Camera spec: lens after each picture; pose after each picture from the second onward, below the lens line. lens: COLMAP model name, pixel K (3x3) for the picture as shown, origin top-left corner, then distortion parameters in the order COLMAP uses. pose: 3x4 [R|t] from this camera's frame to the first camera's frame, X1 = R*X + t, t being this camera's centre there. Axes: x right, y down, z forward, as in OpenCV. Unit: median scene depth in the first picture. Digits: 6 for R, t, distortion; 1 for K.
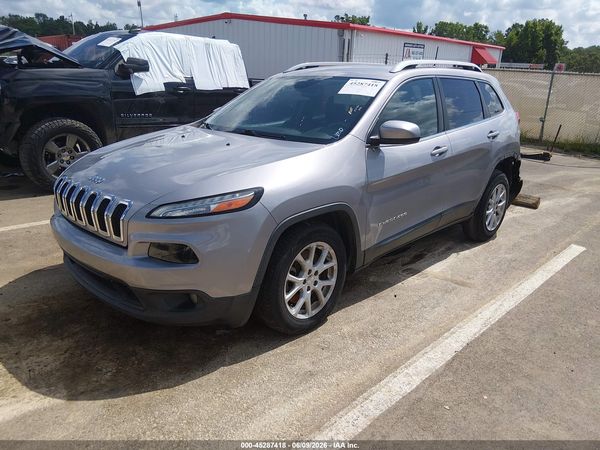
lens RADIAL K [[456.4, 0, 300.0], [0, 456.4, 225.0], [0, 0, 1]] dist [0.082483, -0.135325]
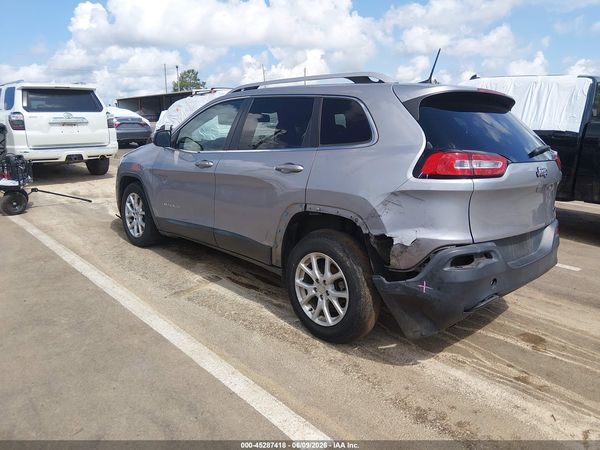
lens RADIAL K [[456.4, 0, 300.0], [0, 456.4, 225.0], [0, 0, 1]] dist [0.082483, -0.135325]
pose [[-0.052162, 0.177925, -0.982661, 1.755058], [-0.327648, 0.926482, 0.185145, -0.386097], [0.943359, 0.331624, 0.009970, 1.593412]]
